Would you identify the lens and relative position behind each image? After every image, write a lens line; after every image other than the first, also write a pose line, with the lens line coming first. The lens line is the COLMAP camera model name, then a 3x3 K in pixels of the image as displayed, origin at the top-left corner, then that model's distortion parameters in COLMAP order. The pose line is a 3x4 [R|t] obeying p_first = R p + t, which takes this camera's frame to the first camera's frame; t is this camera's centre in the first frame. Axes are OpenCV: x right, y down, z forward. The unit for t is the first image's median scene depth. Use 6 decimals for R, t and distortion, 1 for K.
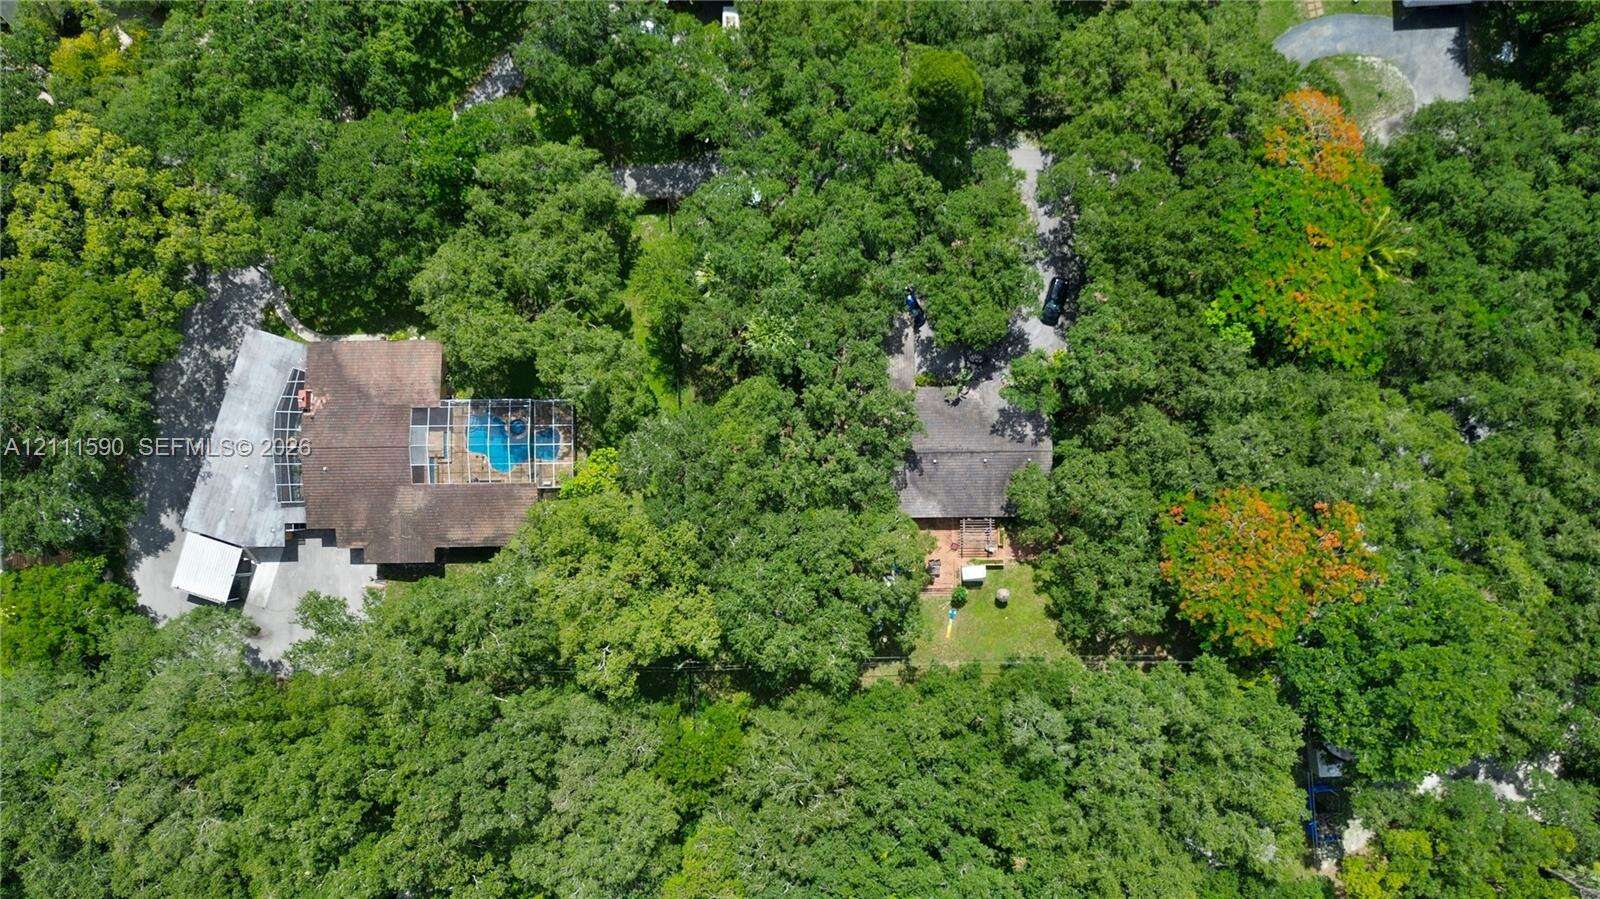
lens RADIAL K [[1125.7, 0, 798.3], [0, 1125.7, 449.5], [0, 0, 1]] dist [0.081989, -0.052019]
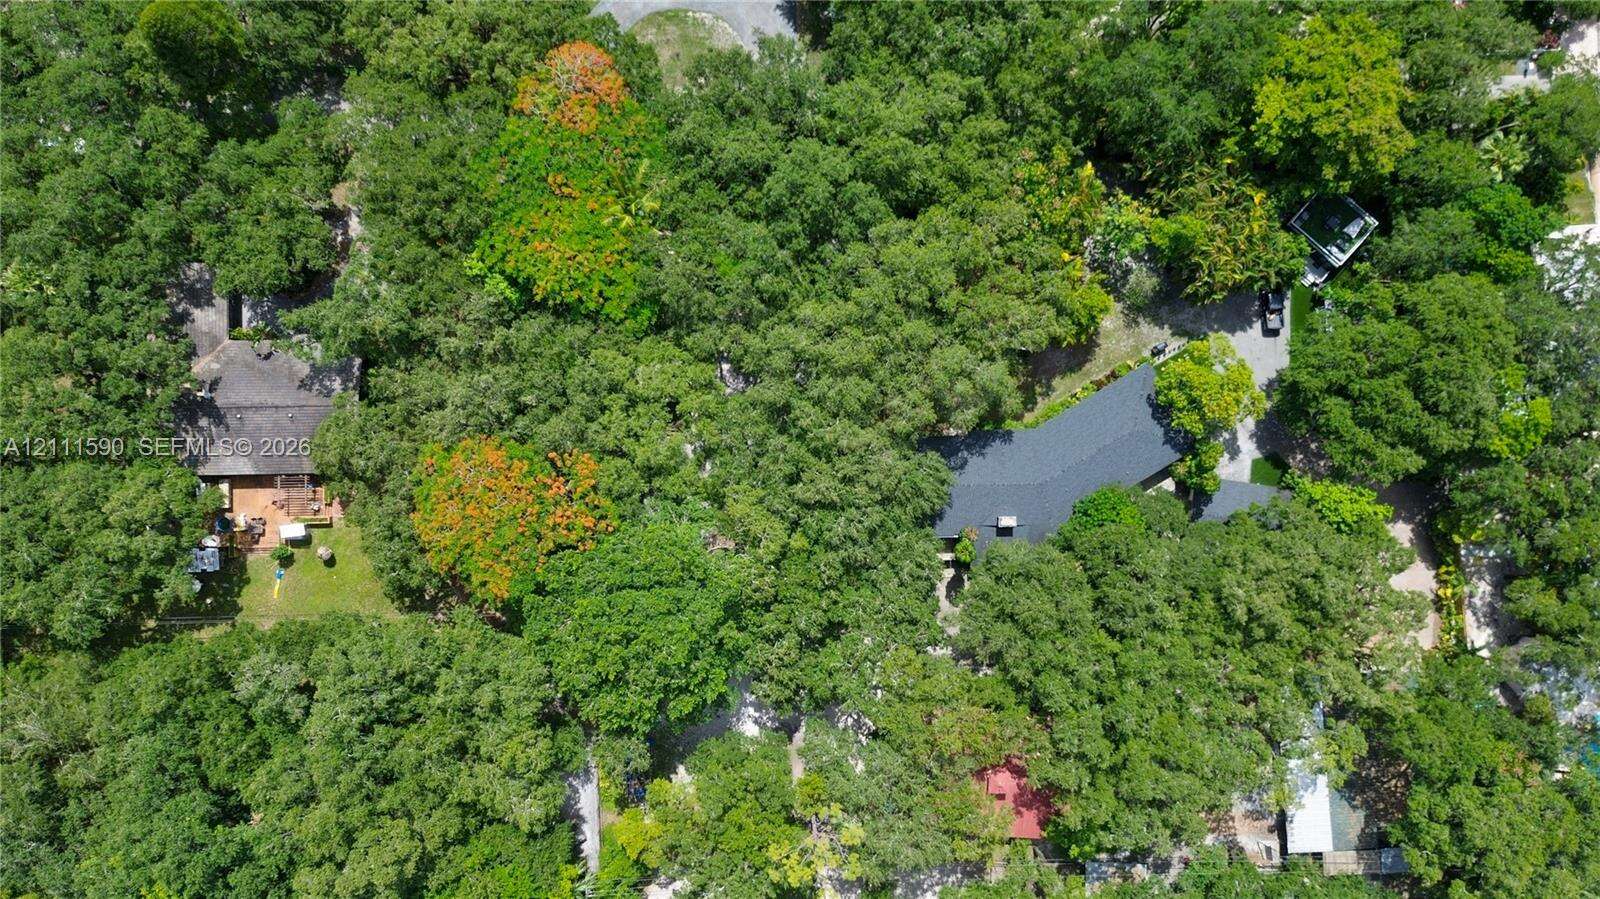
lens RADIAL K [[1125.7, 0, 794.8], [0, 1125.7, 446.5], [0, 0, 1]] dist [0.081989, -0.052019]
pose [[0.999965, -0.004381, -0.007166, 0.610012], [0.004378, 0.999990, -0.000320, 0.038853], [0.007167, 0.000288, 0.999974, 0.010843]]
